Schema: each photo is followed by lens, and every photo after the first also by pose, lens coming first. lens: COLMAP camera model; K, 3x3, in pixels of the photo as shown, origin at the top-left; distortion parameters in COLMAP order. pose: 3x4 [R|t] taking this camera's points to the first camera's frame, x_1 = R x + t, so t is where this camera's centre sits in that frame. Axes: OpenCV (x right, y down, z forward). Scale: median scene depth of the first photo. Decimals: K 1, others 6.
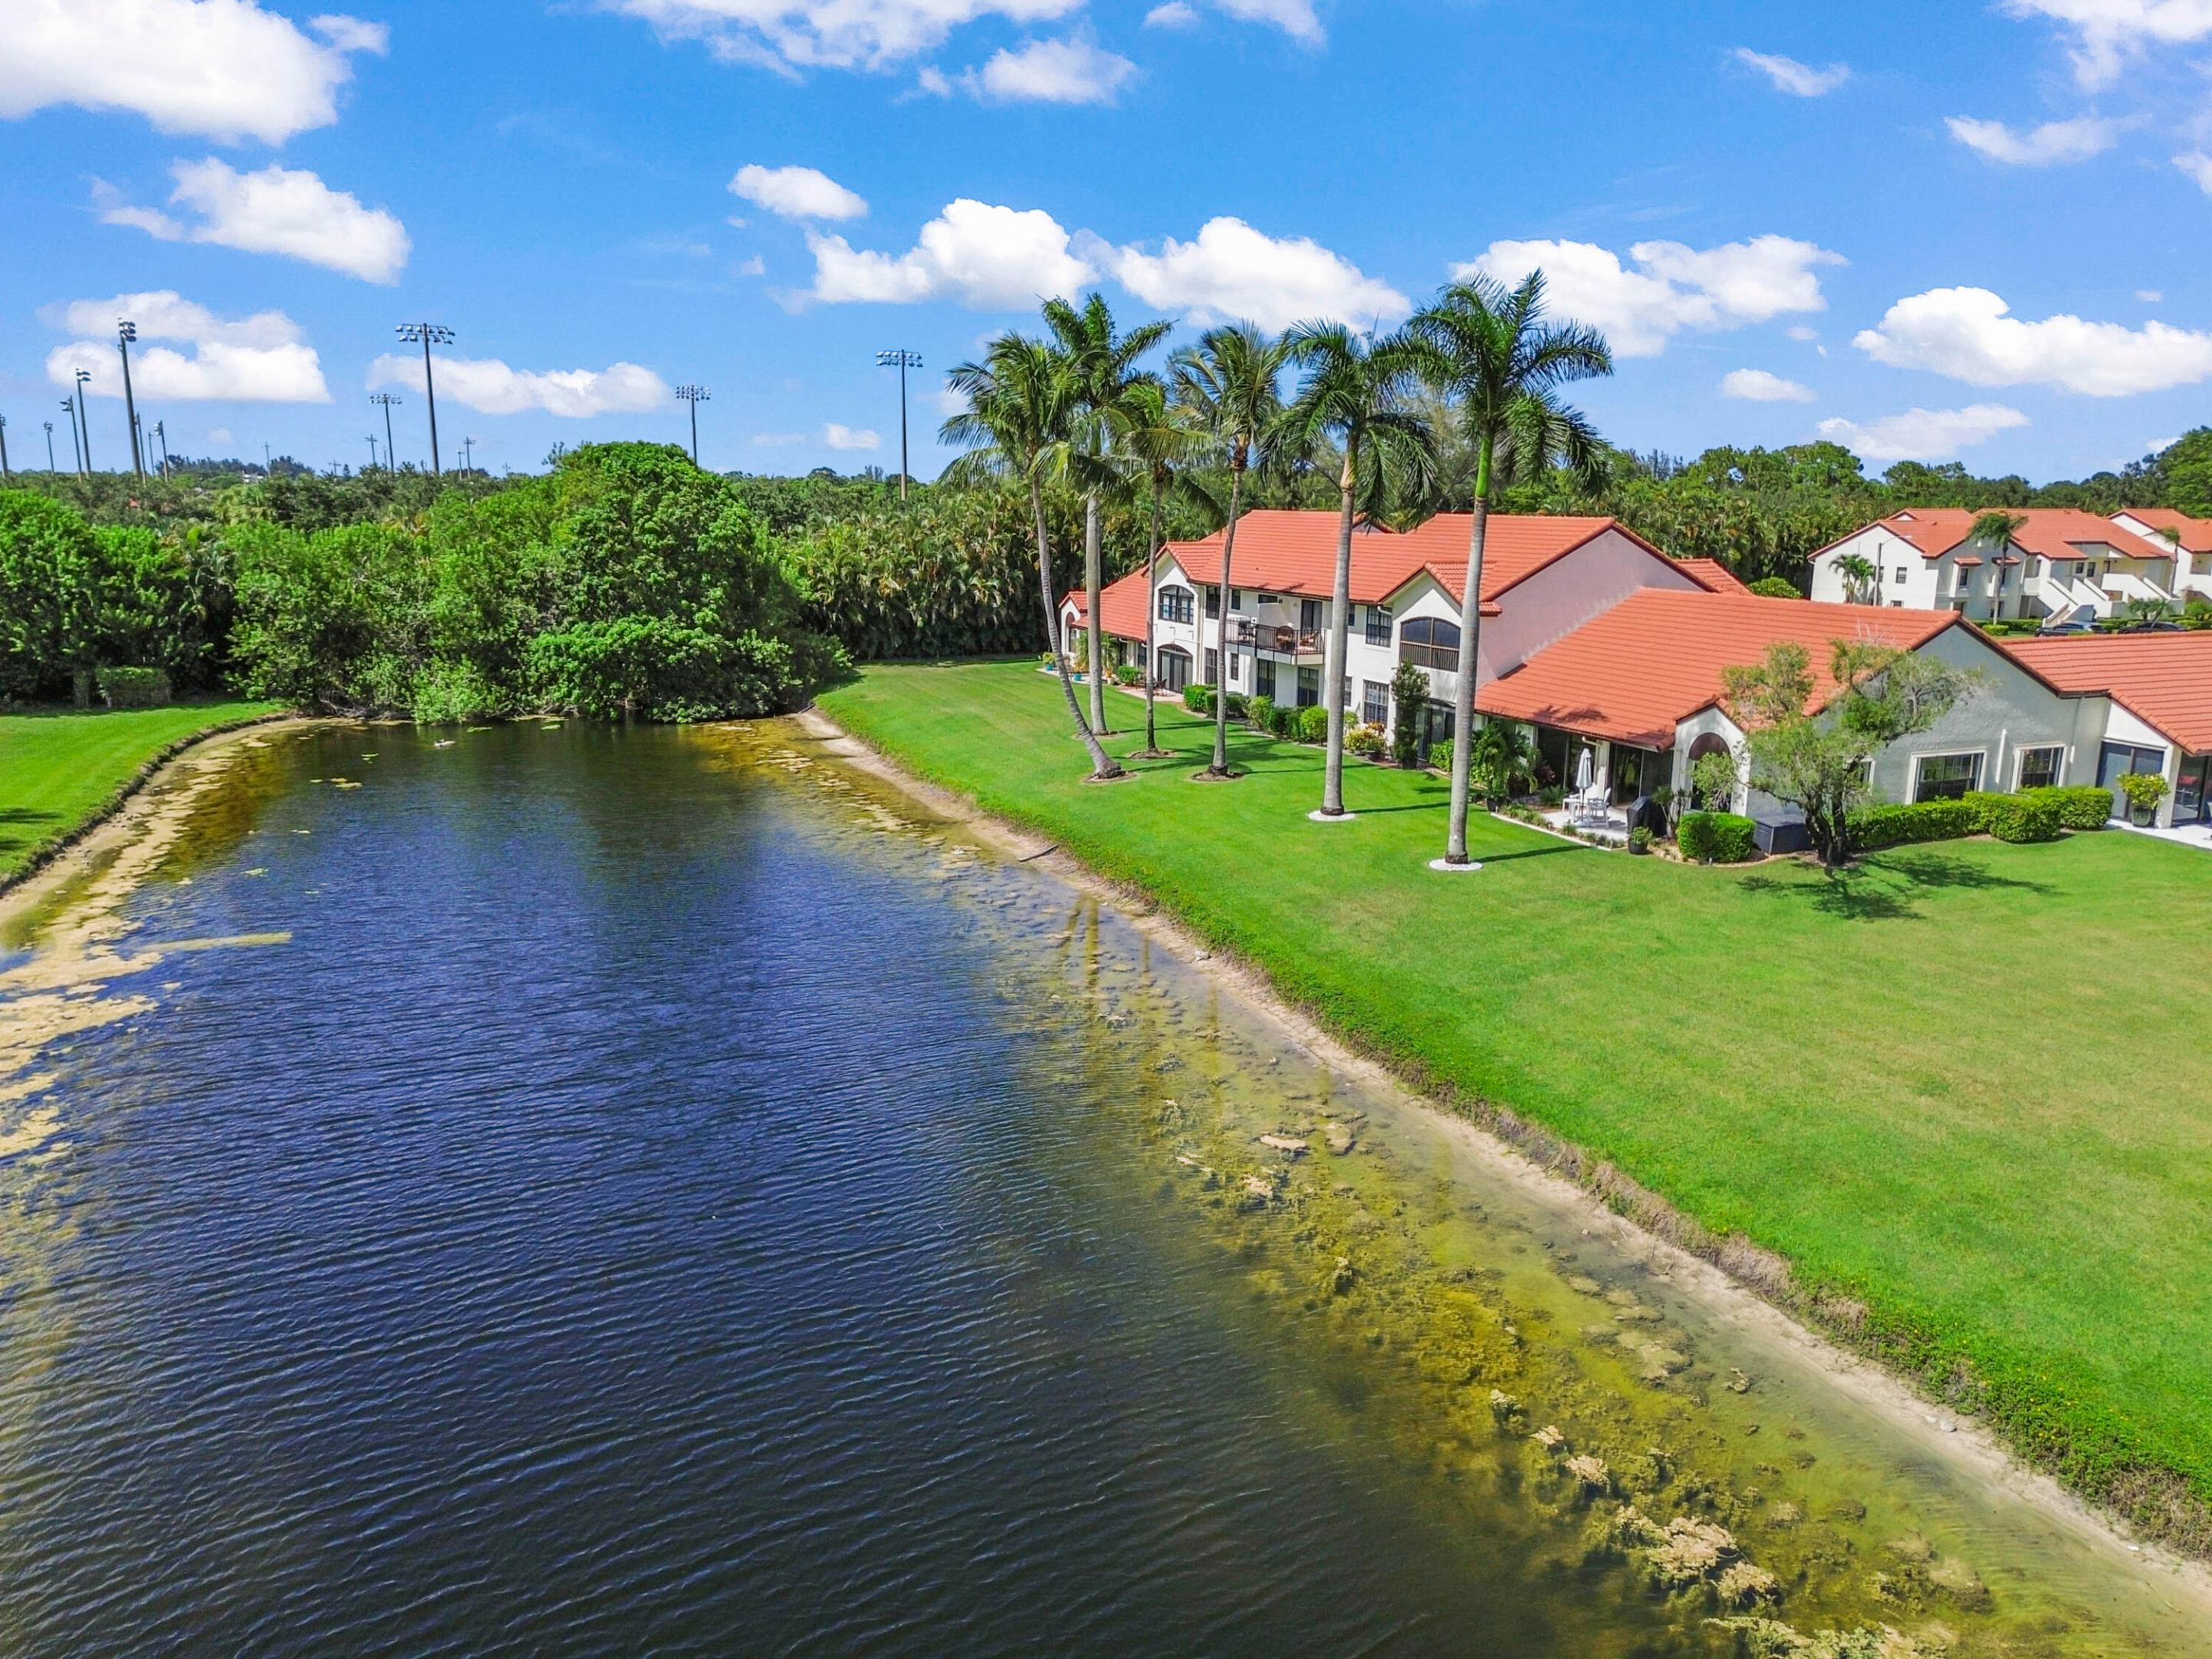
lens RADIAL K [[1570.5, 0, 1106.0], [0, 1570.5, 829.5], [0, 0, 1]] dist [0.049386, -0.032090]
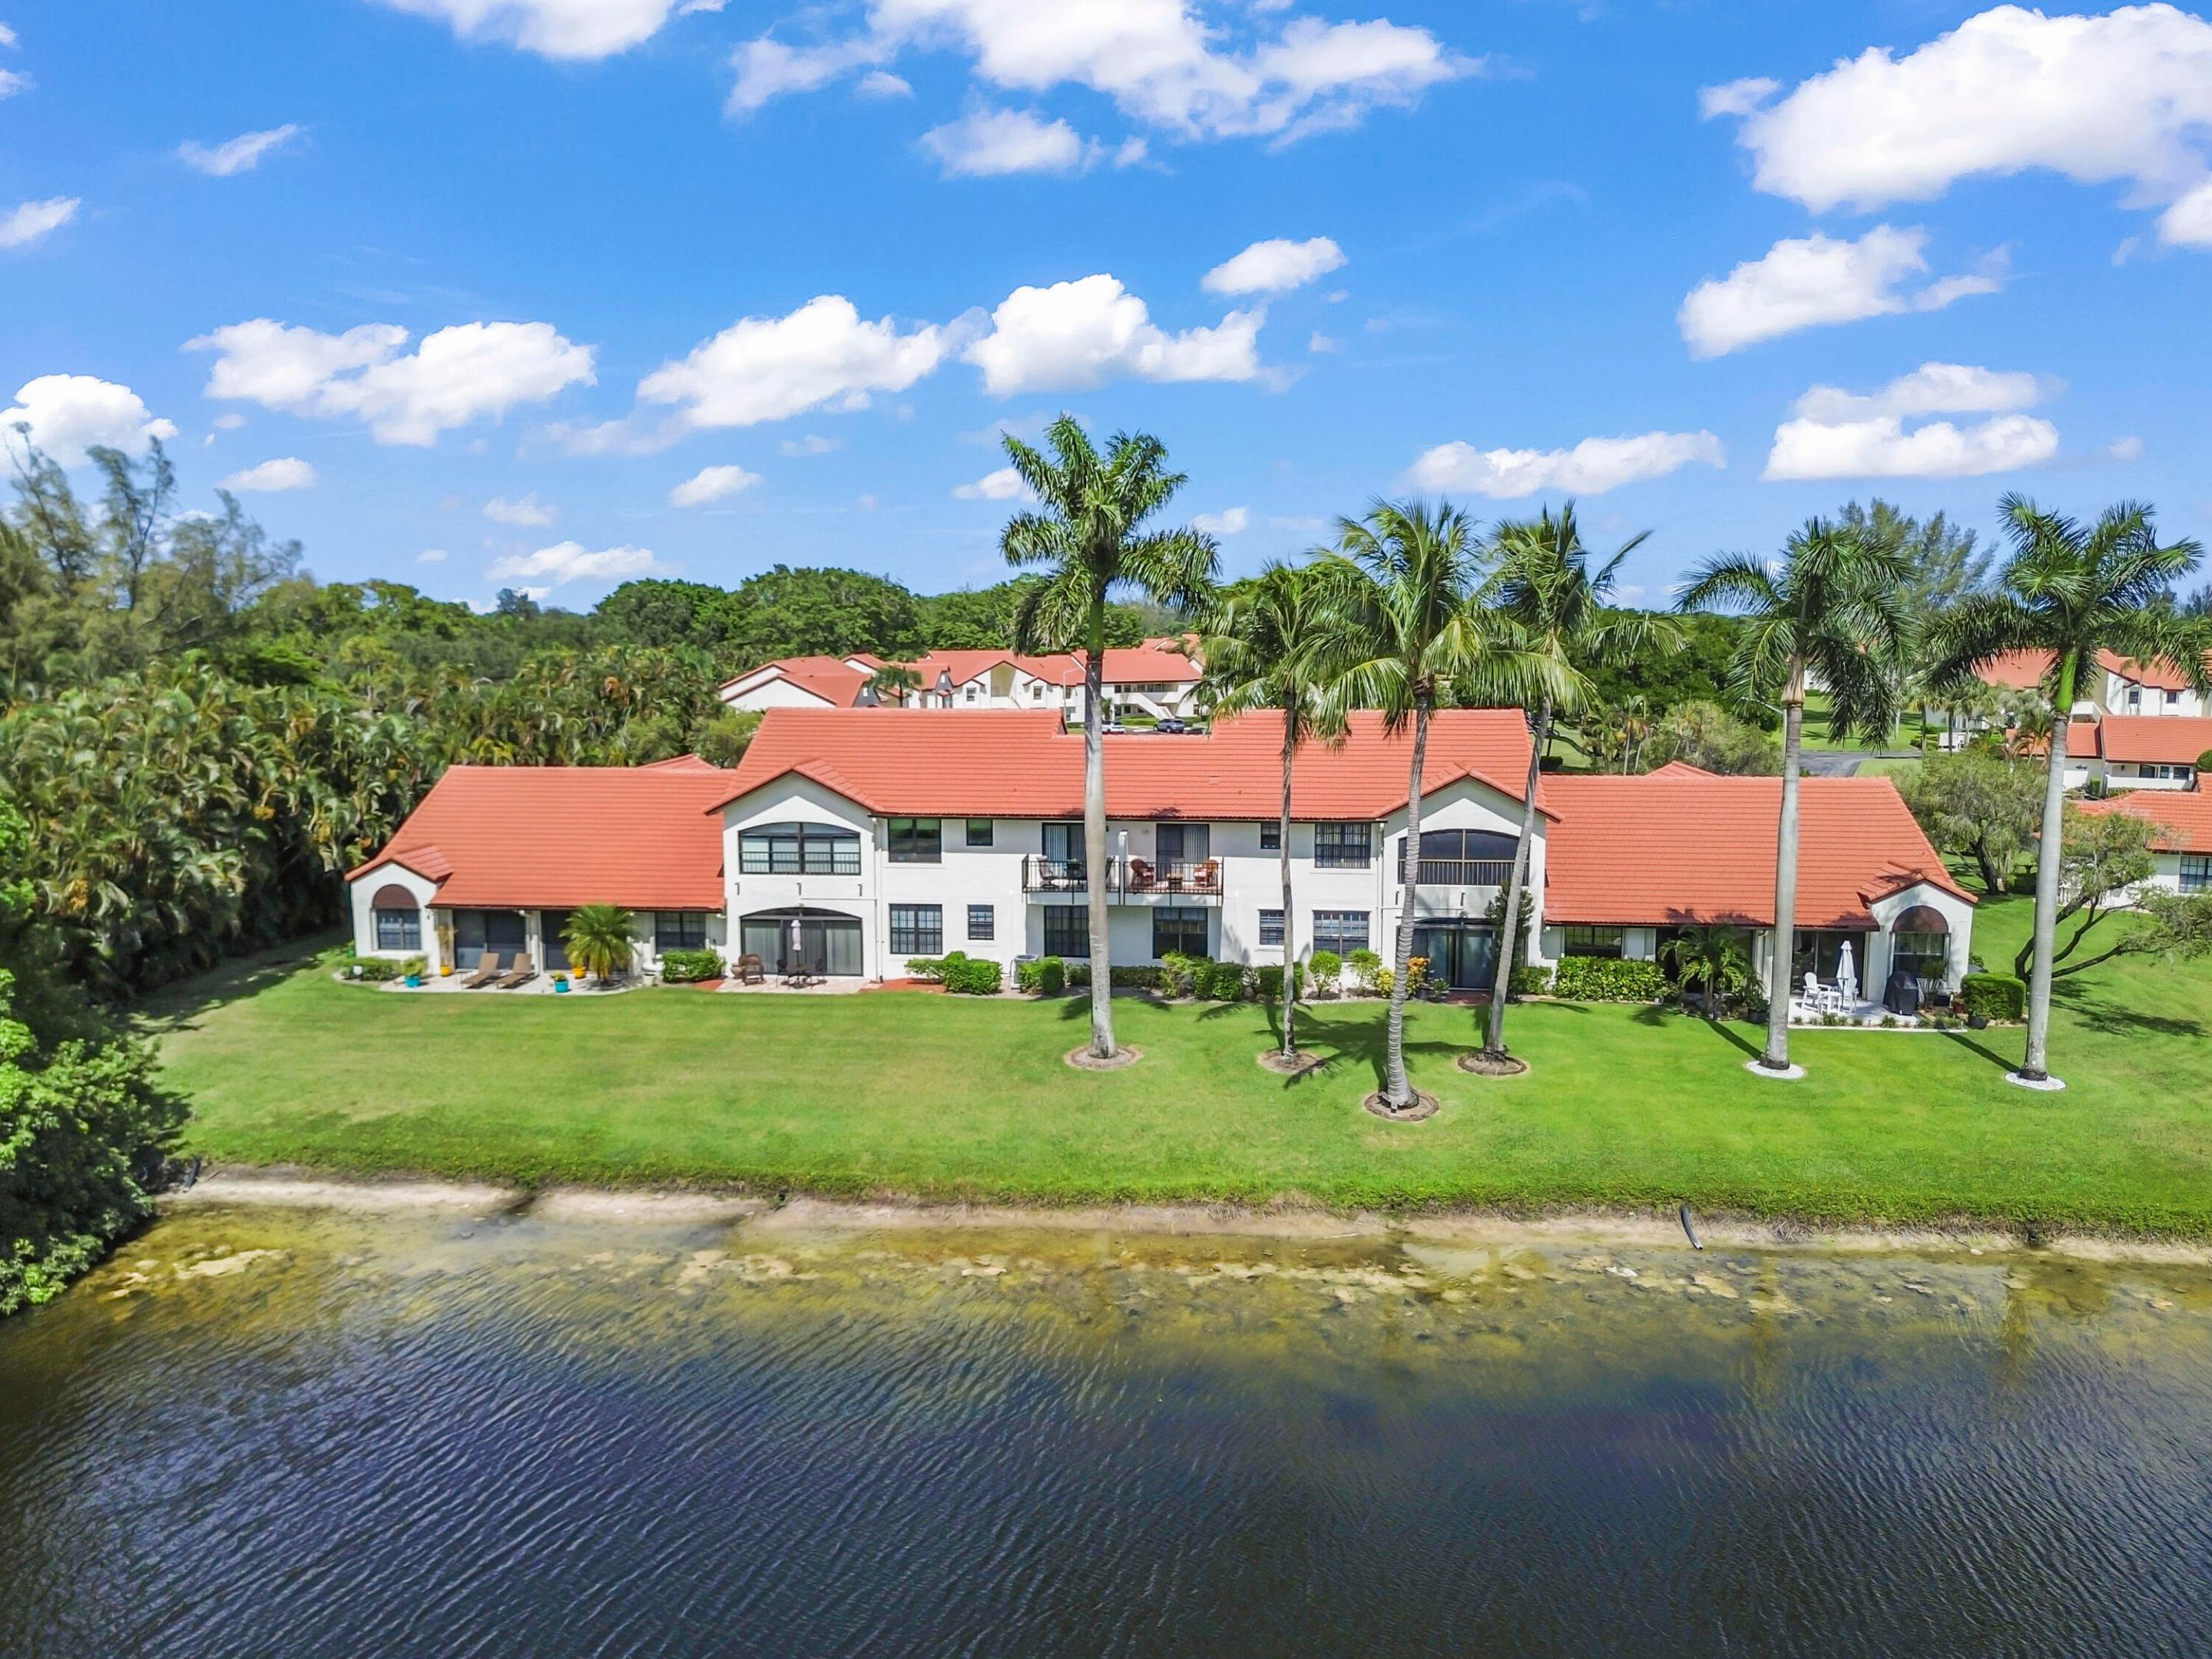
lens RADIAL K [[1570.5, 0, 1106.0], [0, 1570.5, 829.5], [0, 0, 1]] dist [0.049386, -0.032090]
pose [[0.473860, -0.121545, 0.872172, -0.555634], [0.190509, 0.981123, 0.033223, -0.169917], [-0.859746, 0.150414, 0.488070, 0.625742]]
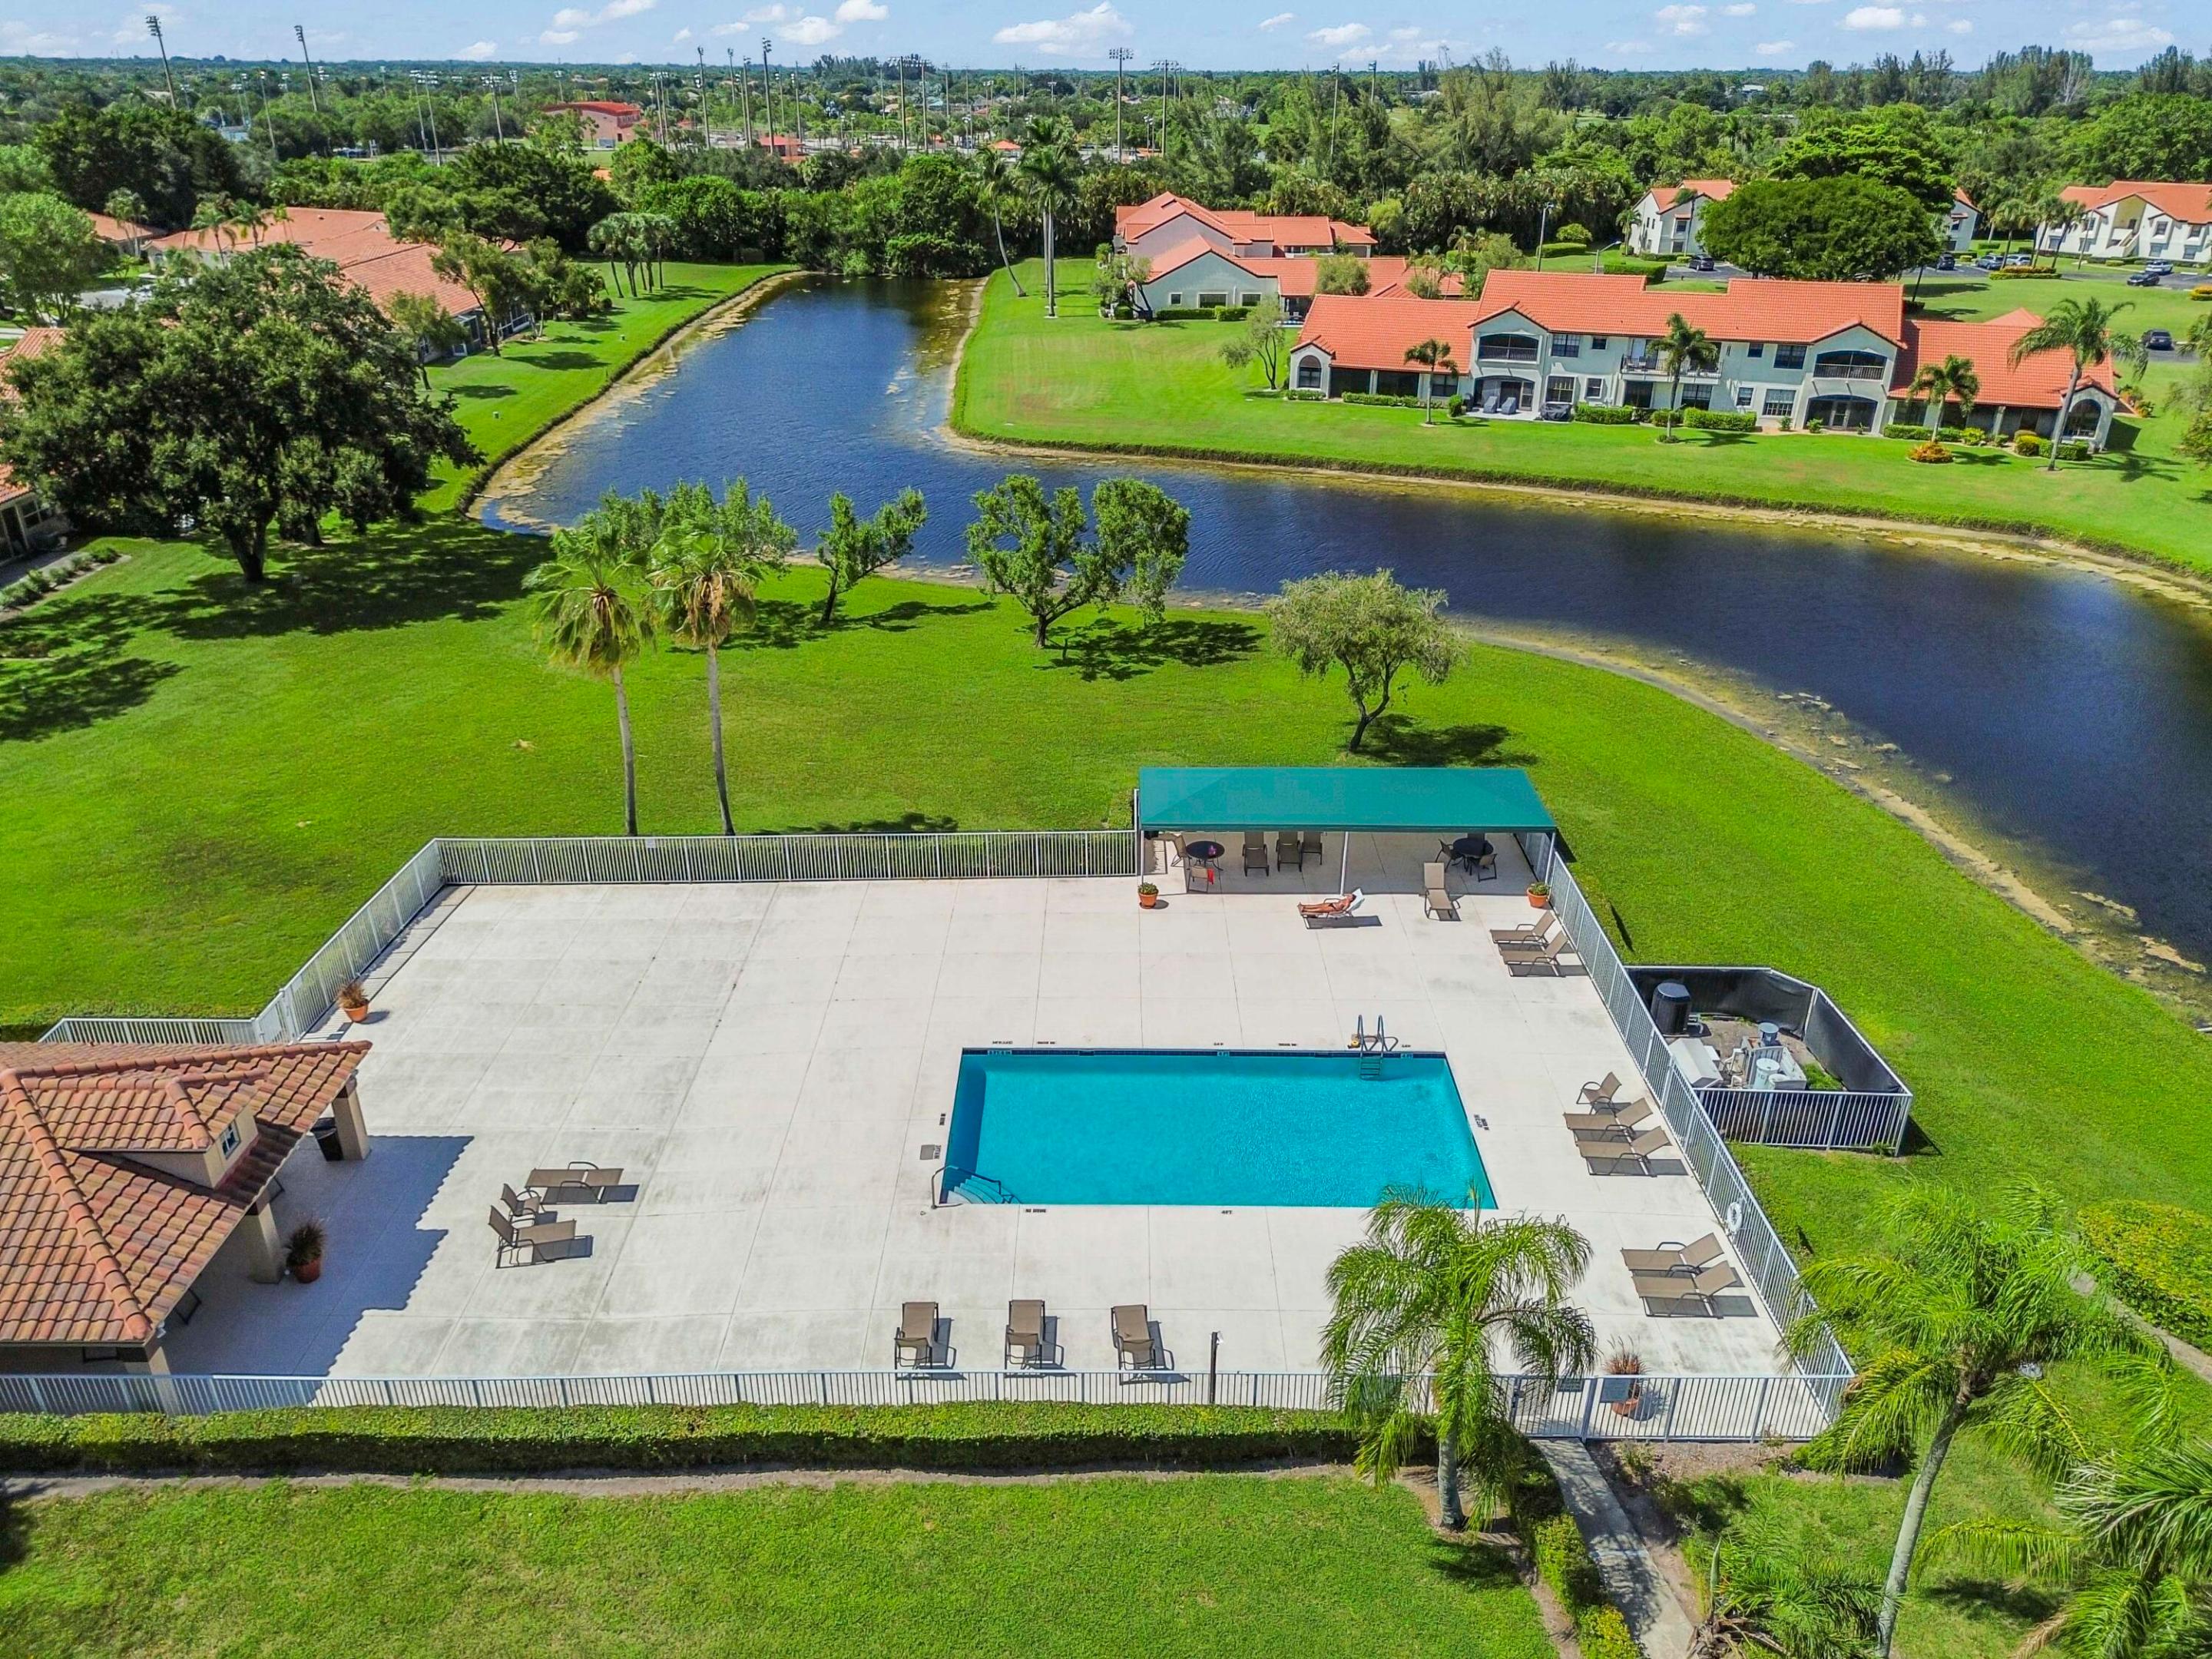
lens RADIAL K [[1570.5, 0, 1106.0], [0, 1570.5, 829.5], [0, 0, 1]] dist [0.049386, -0.032090]
pose [[0.932545, 0.149672, -0.328570, 1.009803], [-0.069934, 0.967674, 0.242315, 0.164284], [0.354216, -0.202992, 0.912866, -1.486869]]
